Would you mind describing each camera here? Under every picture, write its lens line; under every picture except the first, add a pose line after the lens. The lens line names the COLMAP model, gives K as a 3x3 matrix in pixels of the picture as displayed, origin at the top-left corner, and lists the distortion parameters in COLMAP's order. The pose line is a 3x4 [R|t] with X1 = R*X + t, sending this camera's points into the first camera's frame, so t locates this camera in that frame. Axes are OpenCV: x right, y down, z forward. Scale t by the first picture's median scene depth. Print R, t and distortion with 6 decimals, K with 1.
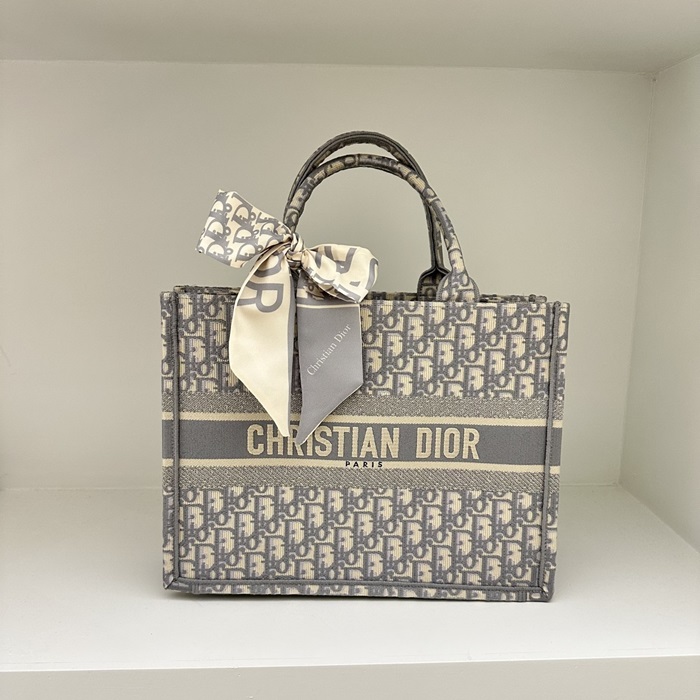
lens RADIAL K [[671.1, 0, 342.6], [0, 671.1, 359.4], [0, 0, 1]] dist [0.084052, 0.000000]
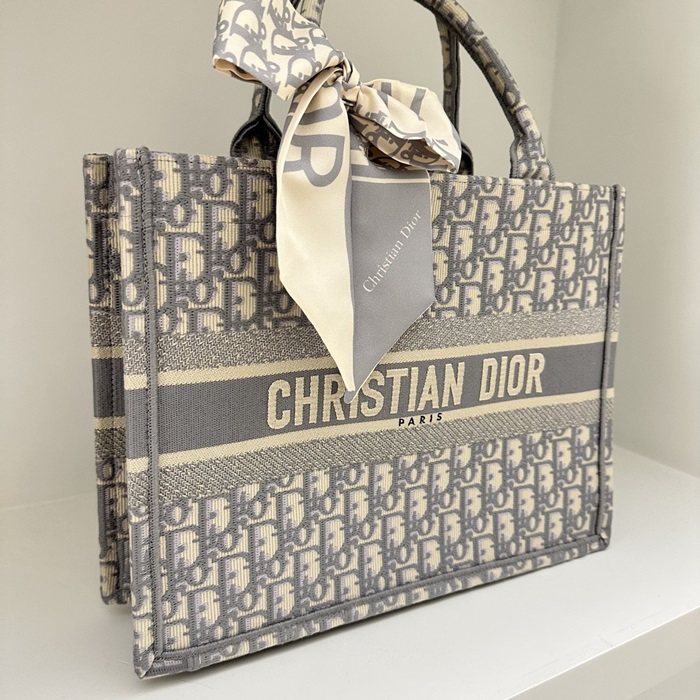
lens RADIAL K [[671.1, 0, 347.8], [0, 671.1, 363.0], [0, 0, 1]] dist [0.084052, 0.000000]
pose [[0.882359, -0.103953, 0.458951, -0.351554], [0.076646, 0.994019, 0.077790, 0.037537], [-0.464292, -0.033462, 0.885050, 0.420654]]
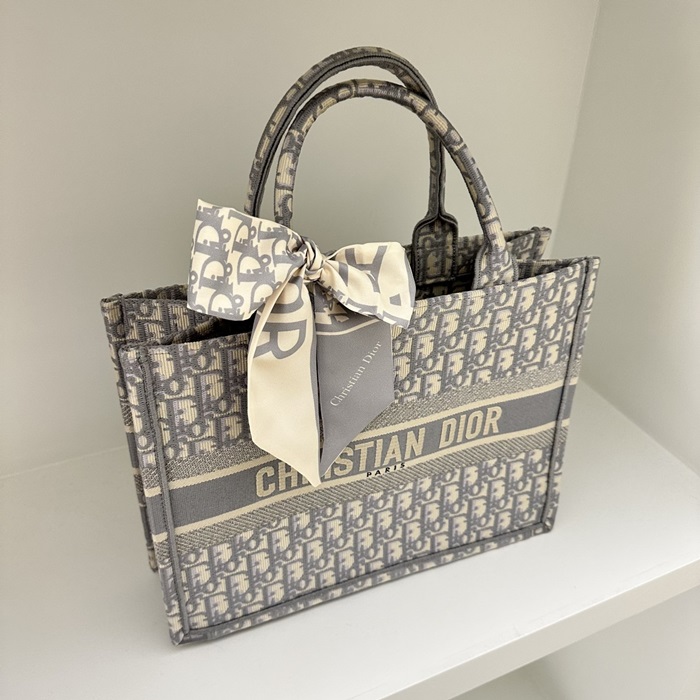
lens RADIAL K [[671.1, 0, 345.9], [0, 671.1, 360.7], [0, 0, 1]] dist [0.084052, 0.000000]
pose [[0.930115, -0.204795, 0.304869, -0.254272], [0.067650, 0.911428, 0.405860, -0.331291], [-0.360984, -0.356872, 0.861587, 0.320390]]
